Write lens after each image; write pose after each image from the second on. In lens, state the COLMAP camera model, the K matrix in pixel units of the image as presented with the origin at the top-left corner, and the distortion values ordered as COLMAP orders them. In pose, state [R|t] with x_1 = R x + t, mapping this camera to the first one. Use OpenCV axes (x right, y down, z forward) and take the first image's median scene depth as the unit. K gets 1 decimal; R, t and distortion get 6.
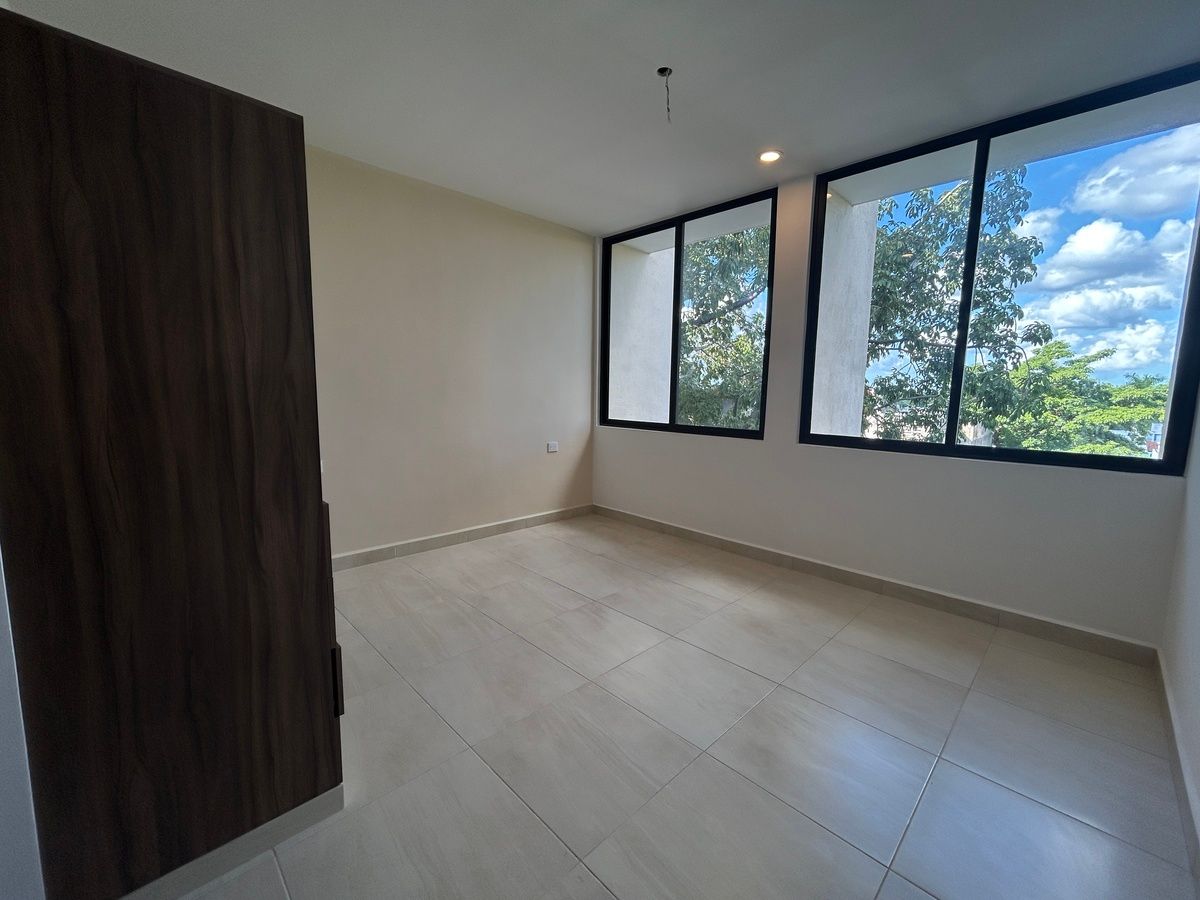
lens RADIAL K [[488.0, 0, 604.0], [0, 488.0, 449.7], [0, 0, 1]] dist [-0.004769, 0.002004]
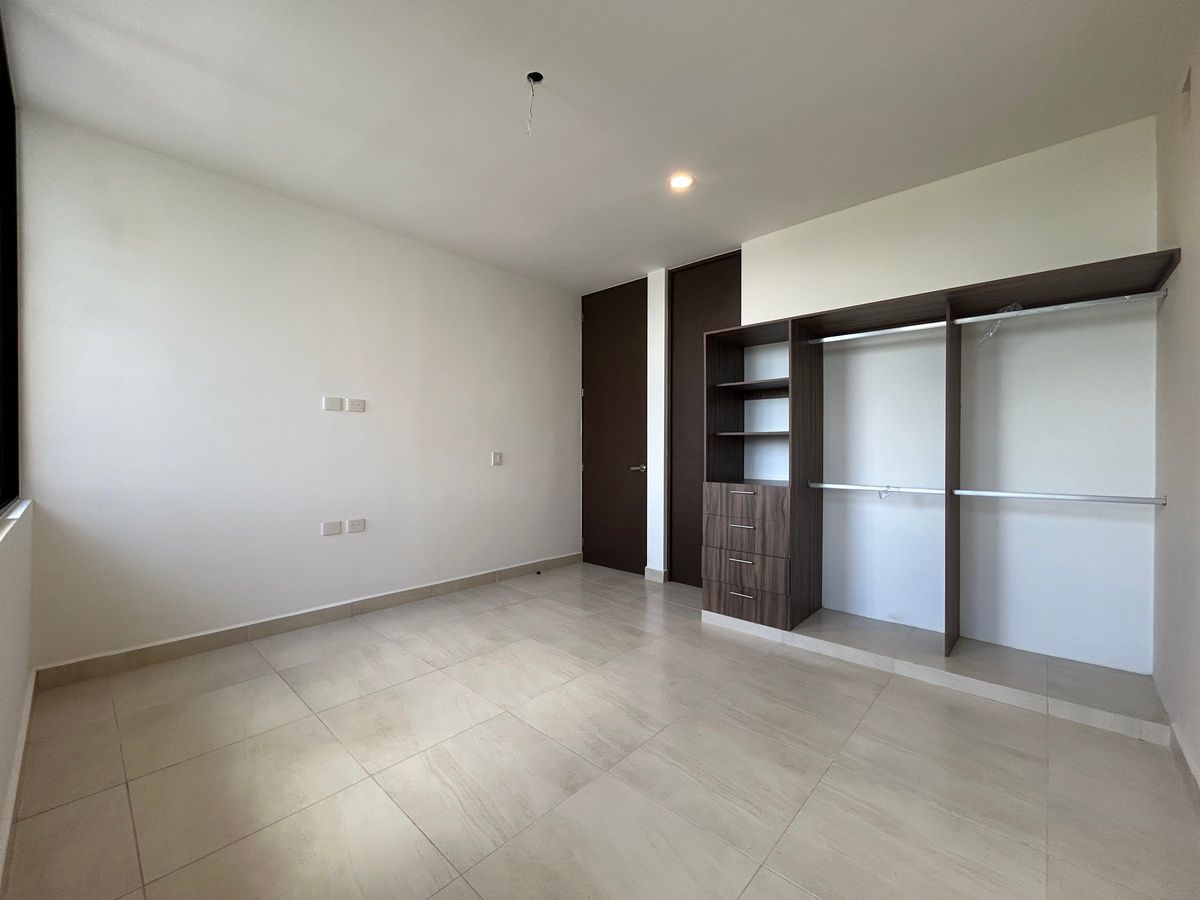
lens RADIAL K [[488.0, 0, 601.3], [0, 488.0, 449.8], [0, 0, 1]] dist [-0.004769, 0.002004]
pose [[-0.998706, -0.018750, -0.047265, 0.022093], [-0.024481, 0.992012, 0.123748, -0.153674], [0.044567, 0.124745, -0.991187, 1.574164]]
